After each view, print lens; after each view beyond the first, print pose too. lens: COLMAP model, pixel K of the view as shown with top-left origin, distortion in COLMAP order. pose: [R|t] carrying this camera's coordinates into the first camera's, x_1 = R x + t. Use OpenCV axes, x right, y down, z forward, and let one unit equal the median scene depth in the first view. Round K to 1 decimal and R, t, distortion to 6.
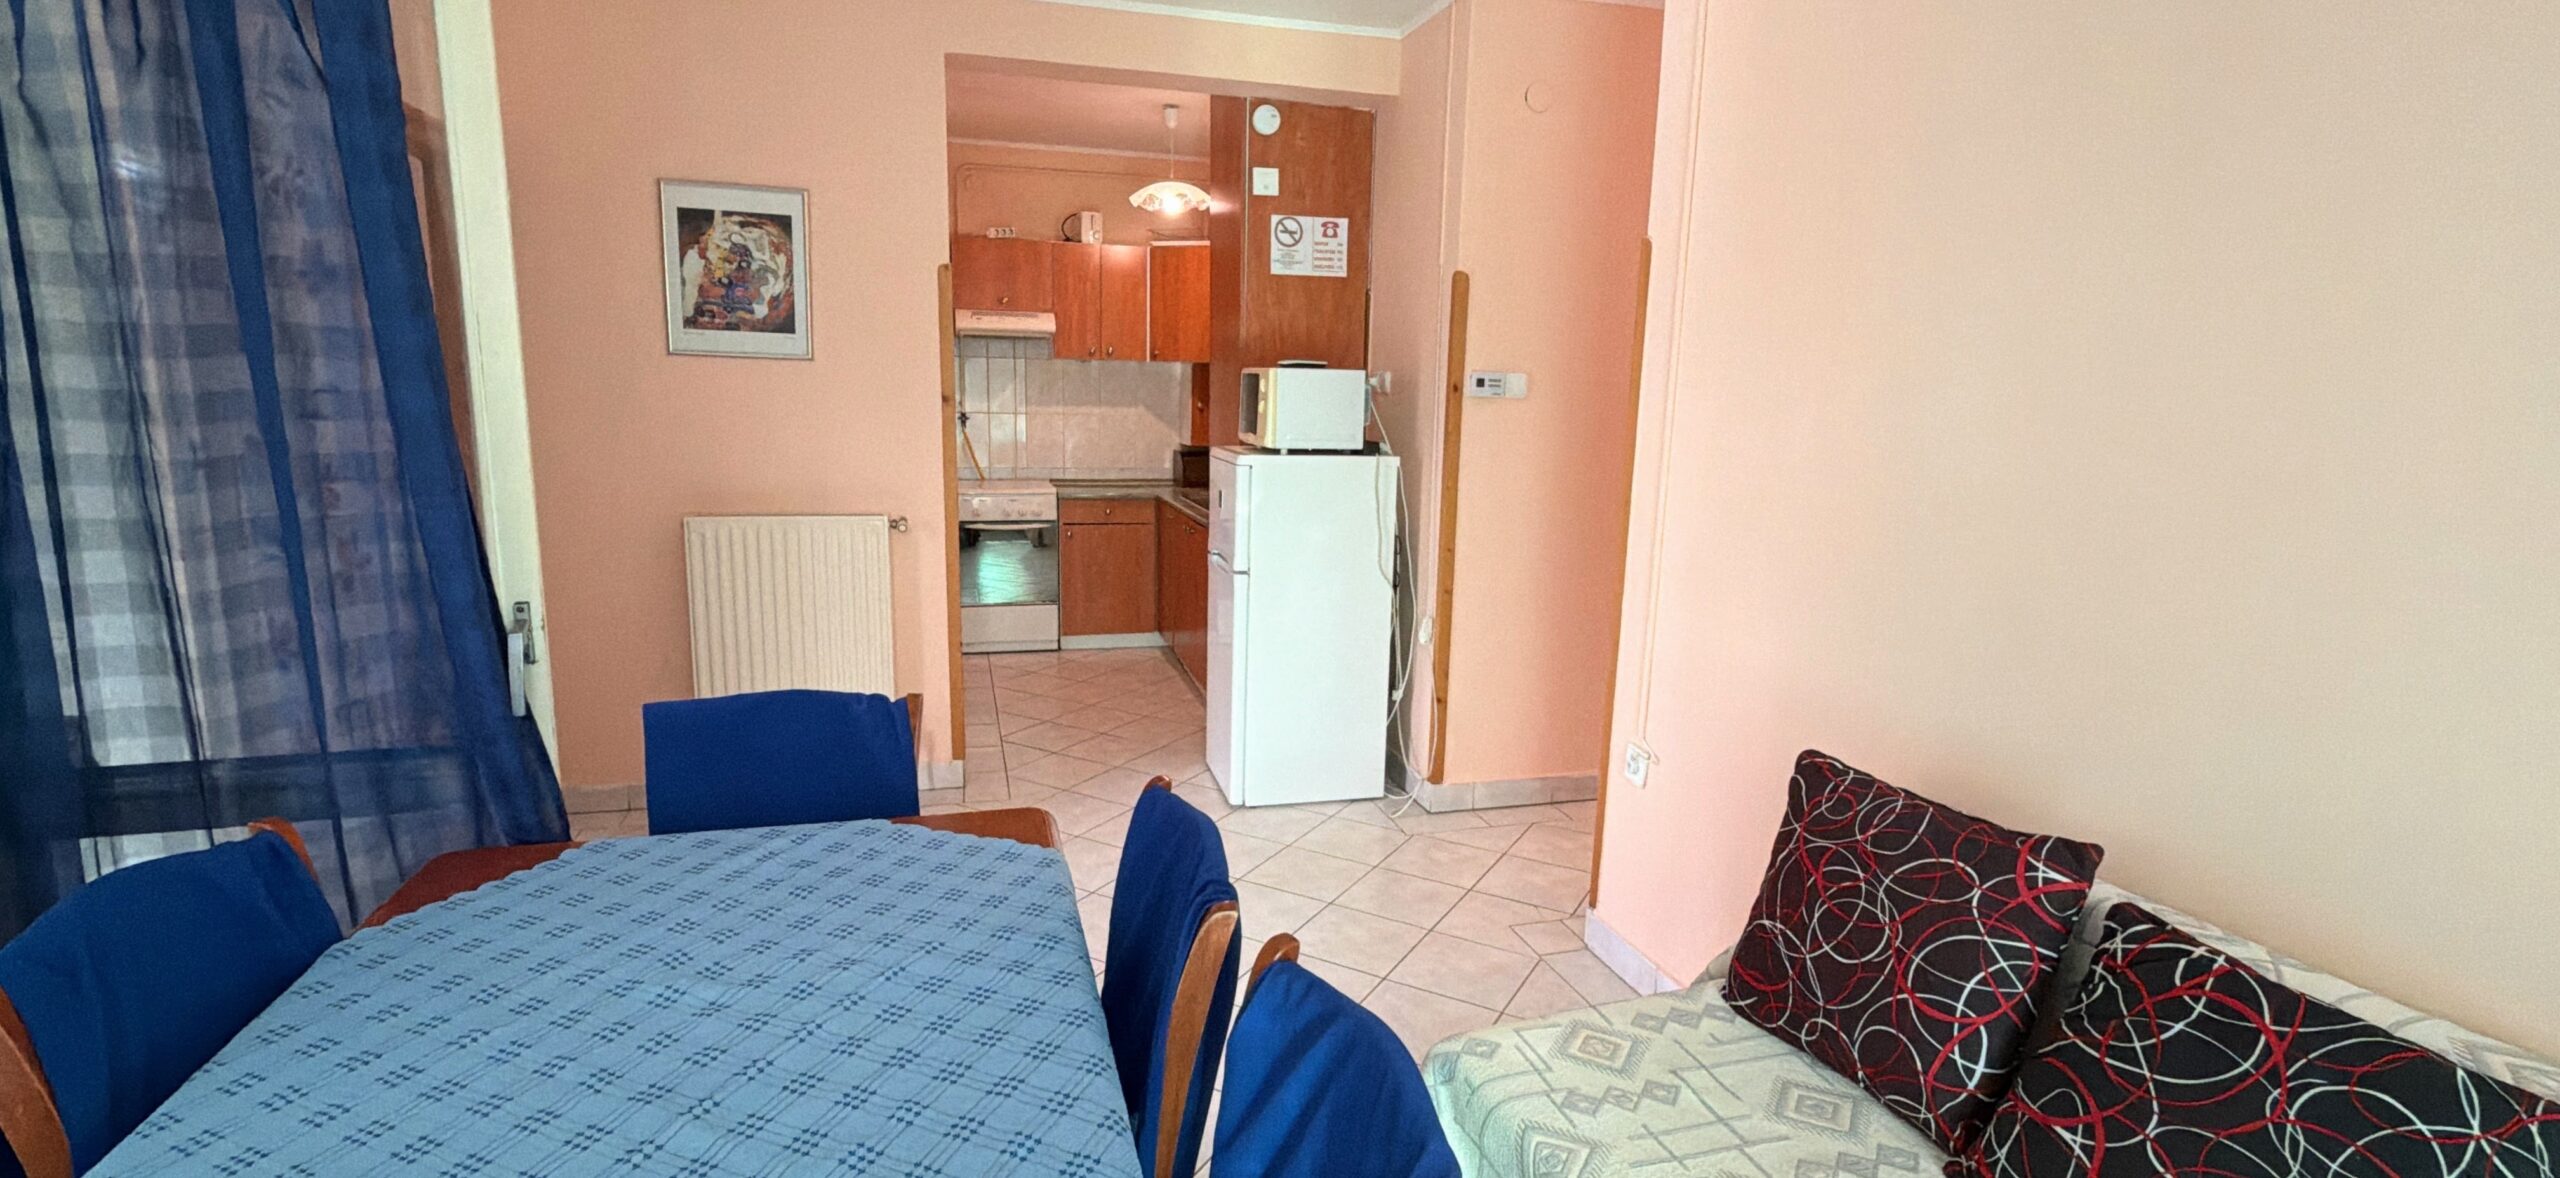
lens RADIAL K [[1161.0, 0, 1285.6], [0, 1161.0, 593.7], [0, 0, 1]] dist [0.000369, -0.000328]
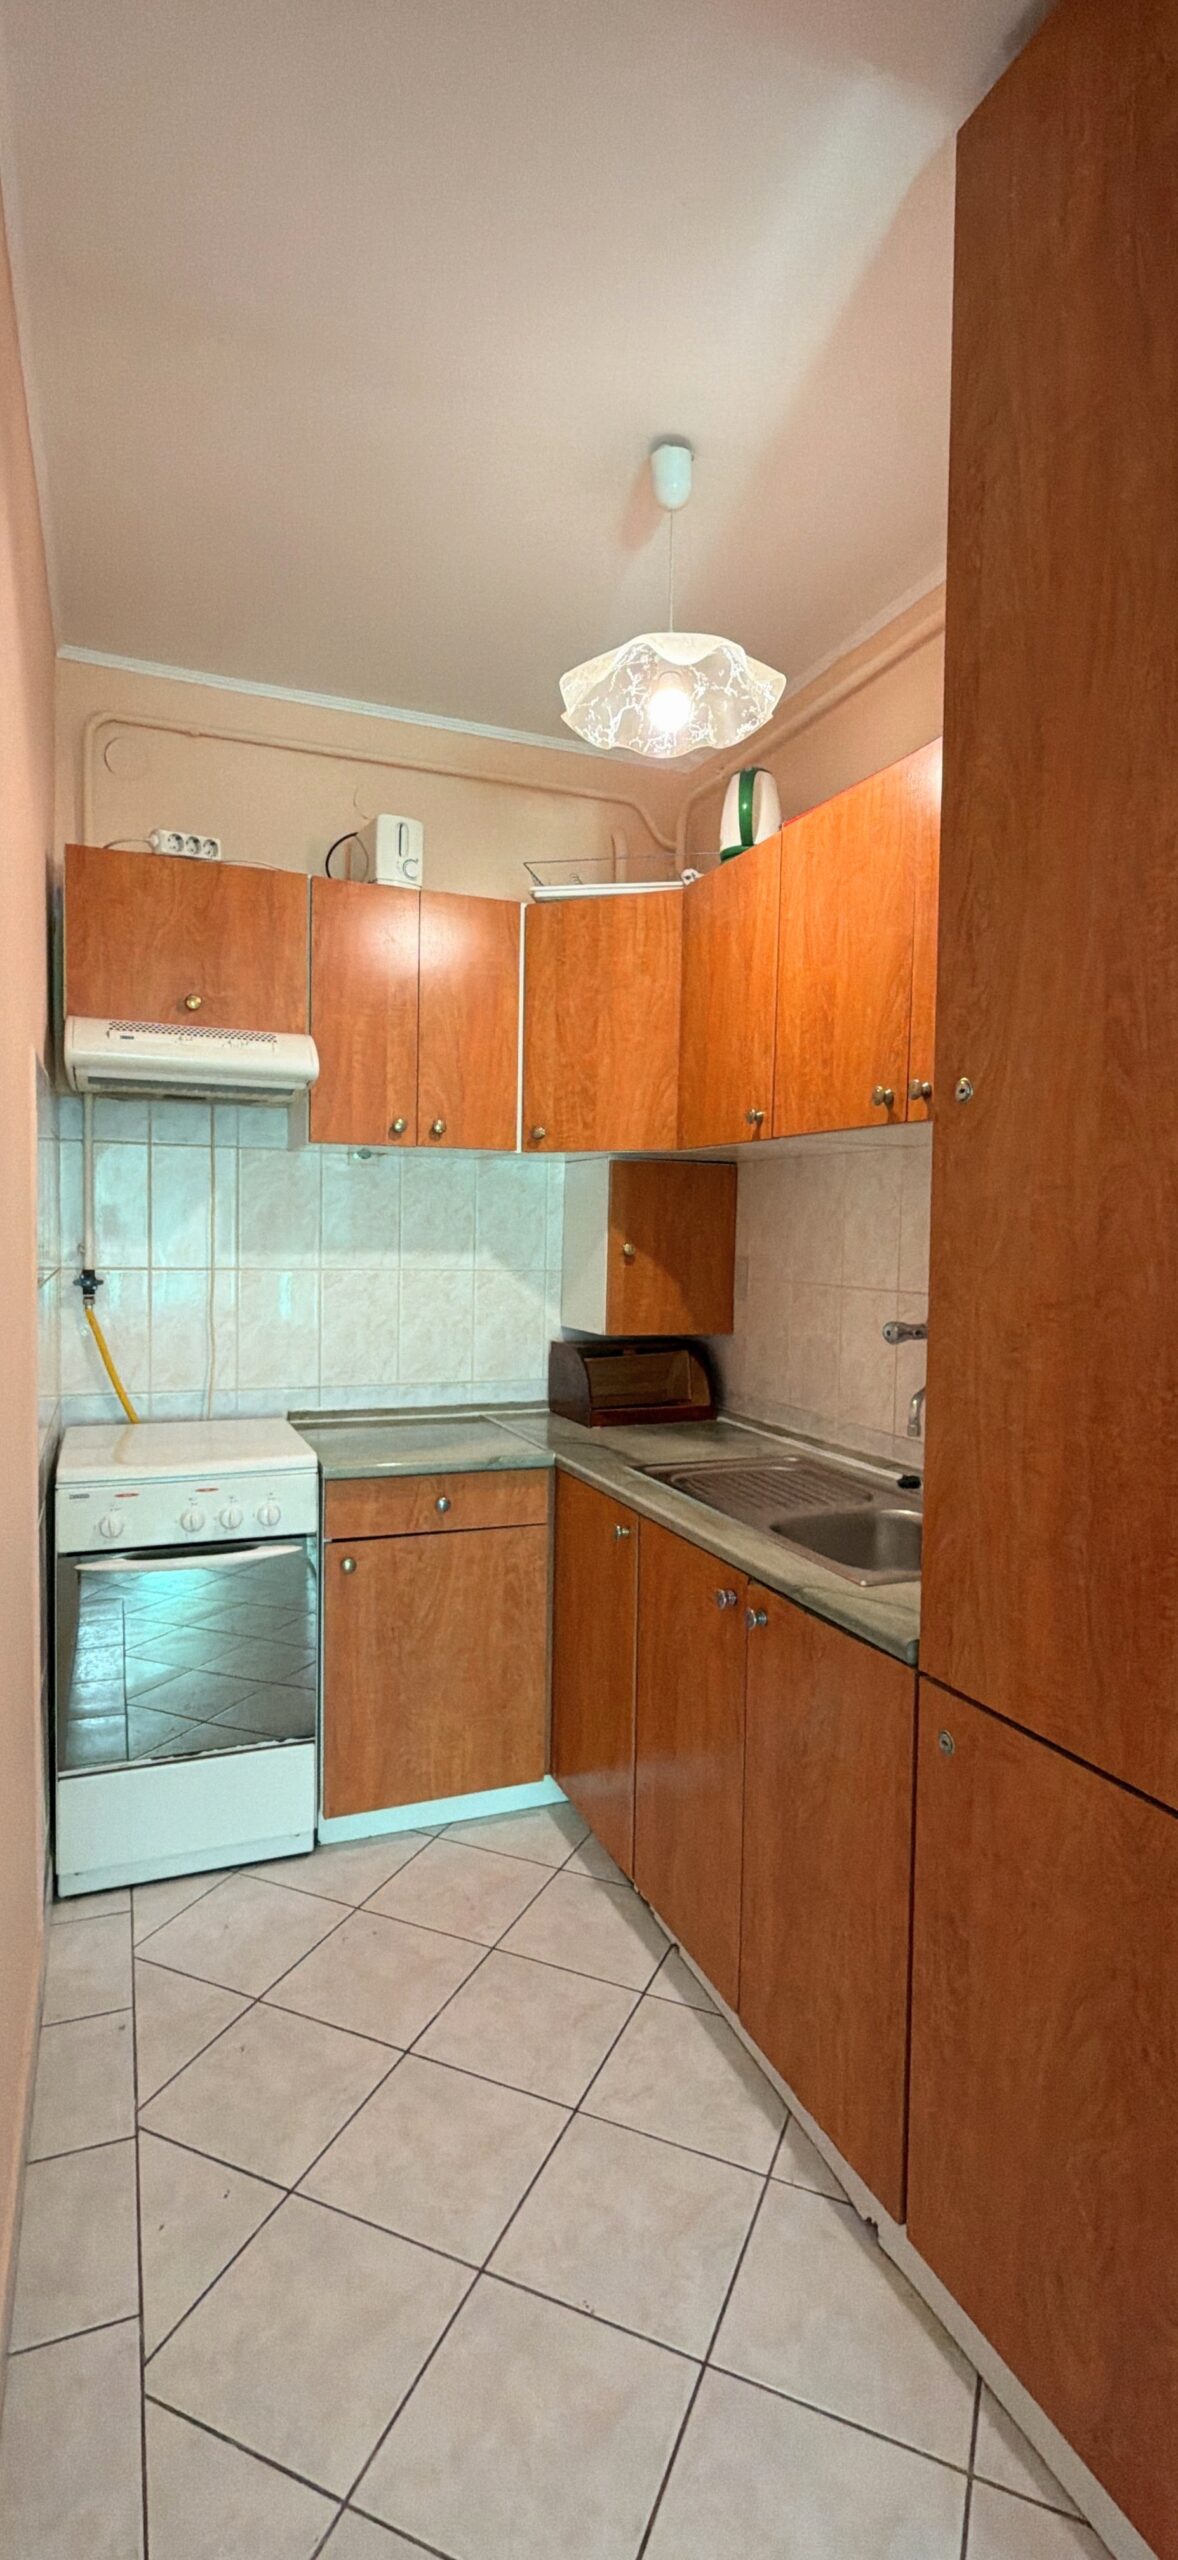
lens RADIAL K [[1161.0, 0, 587.7], [0, 1161.0, 1287.6], [0, 0, 1]] dist [0.000369, -0.000328]
pose [[0.994338, -0.012014, 0.105585, -0.210461], [0.025517, 0.991512, -0.127485, -0.135760], [-0.103157, 0.129457, 0.986205, 0.843918]]
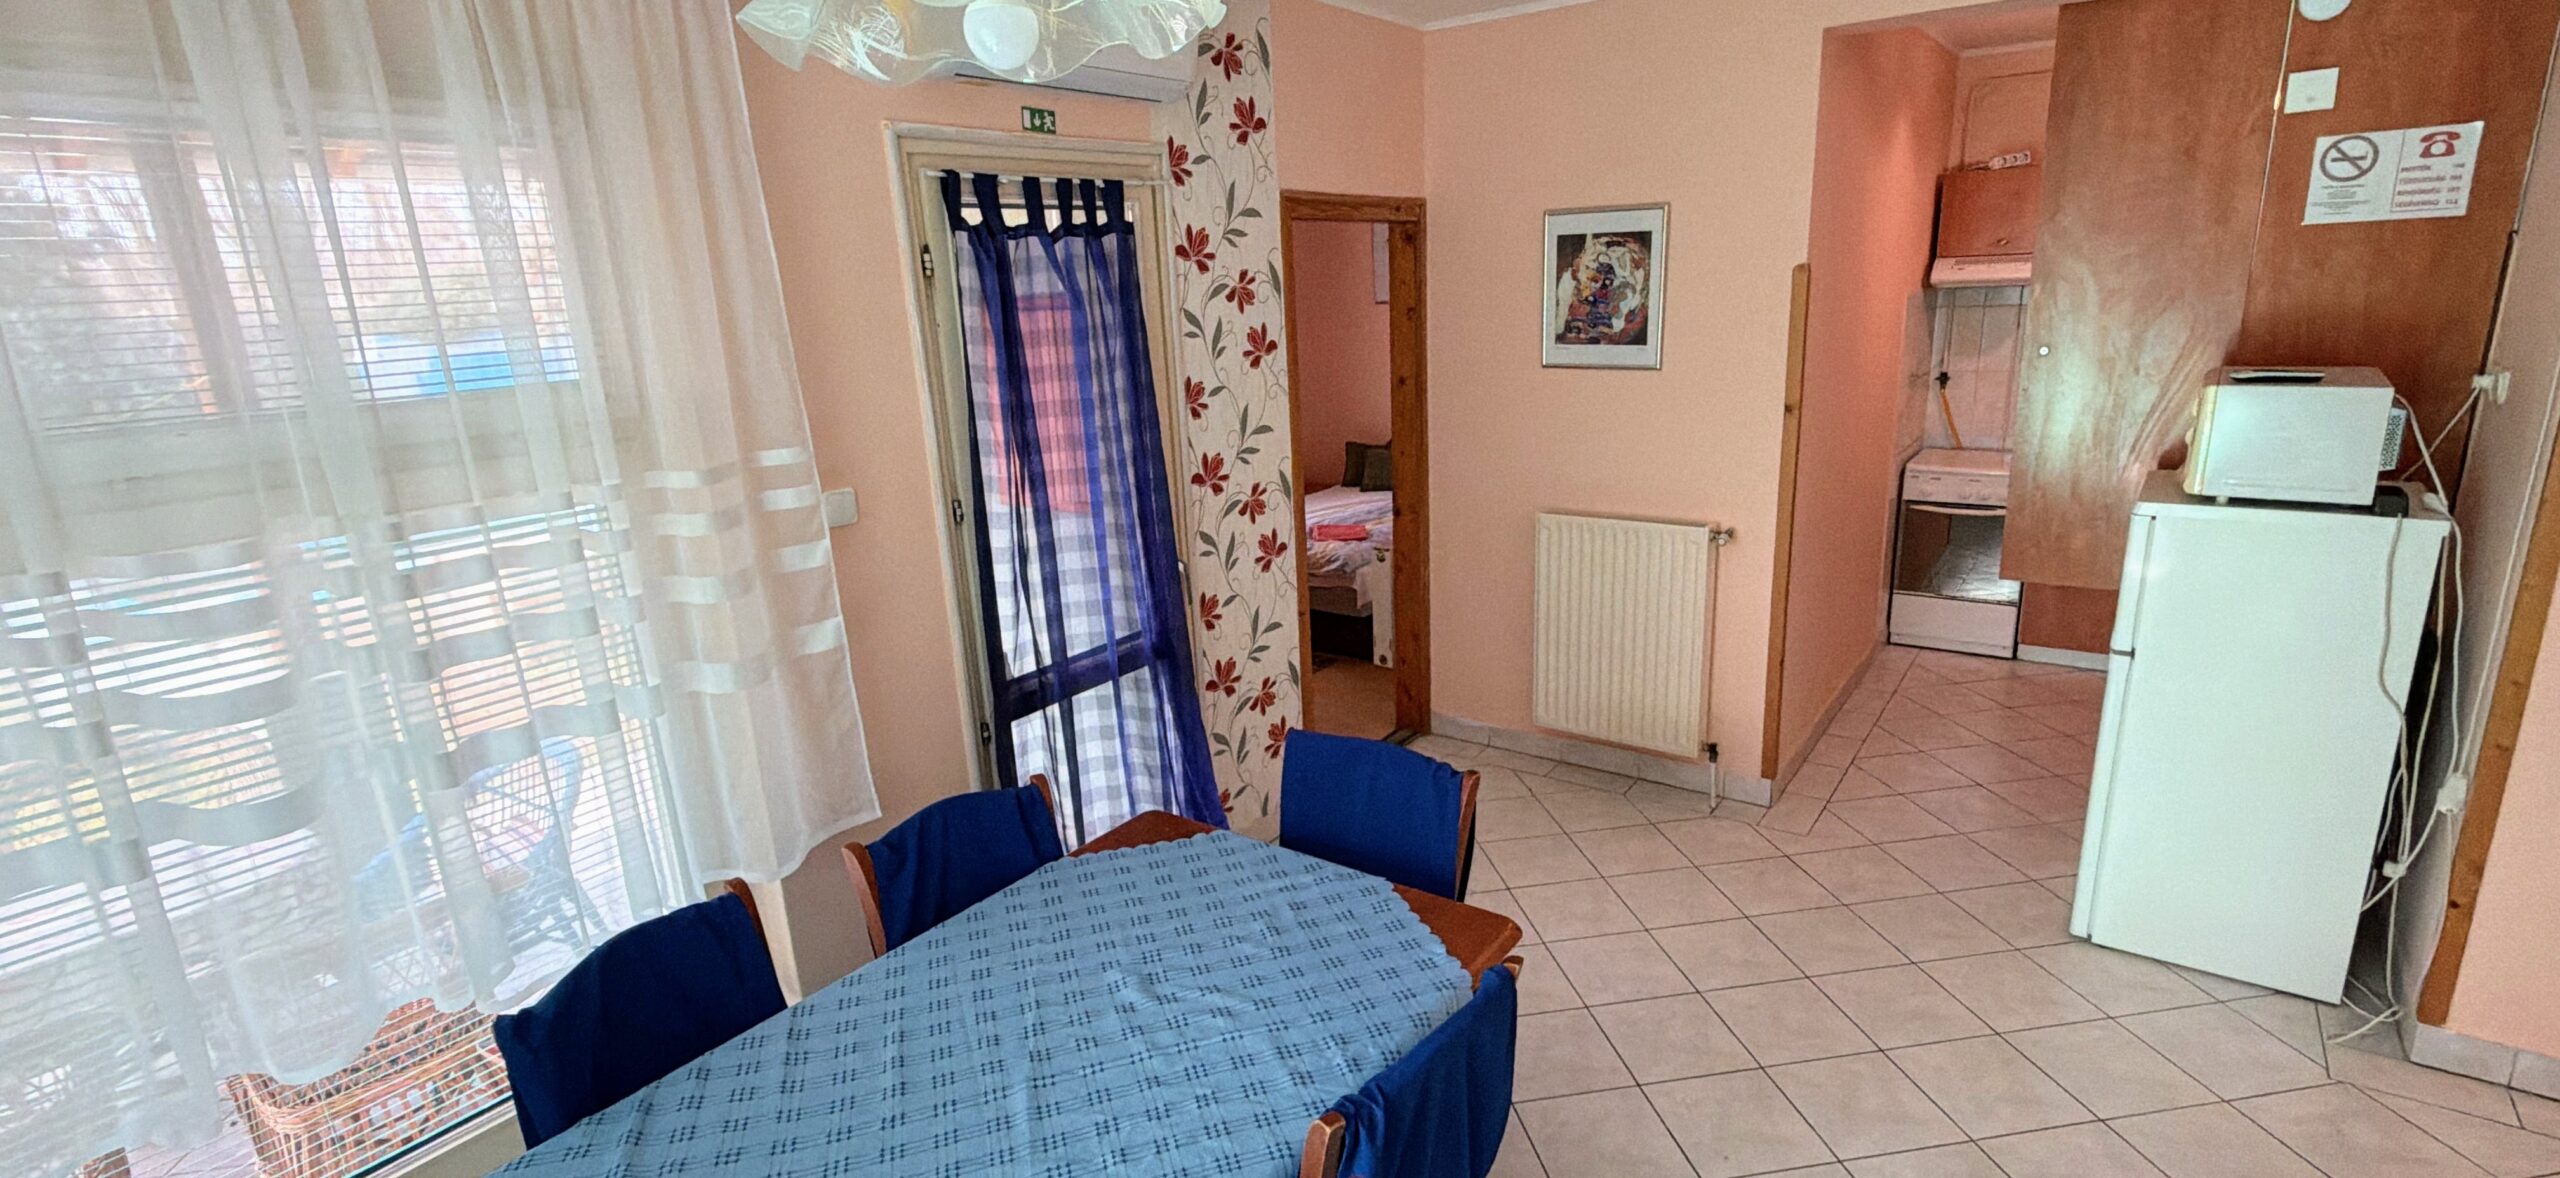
lens RADIAL K [[1161.0, 0, 1278.2], [0, 1161.0, 599.9], [0, 0, 1]] dist [0.000369, -0.000328]
pose [[0.607665, 0.160681, -0.777769, 0.193182], [-0.080105, 0.986726, 0.141263, -0.105106], [0.790143, -0.023537, 0.612470, 0.088298]]
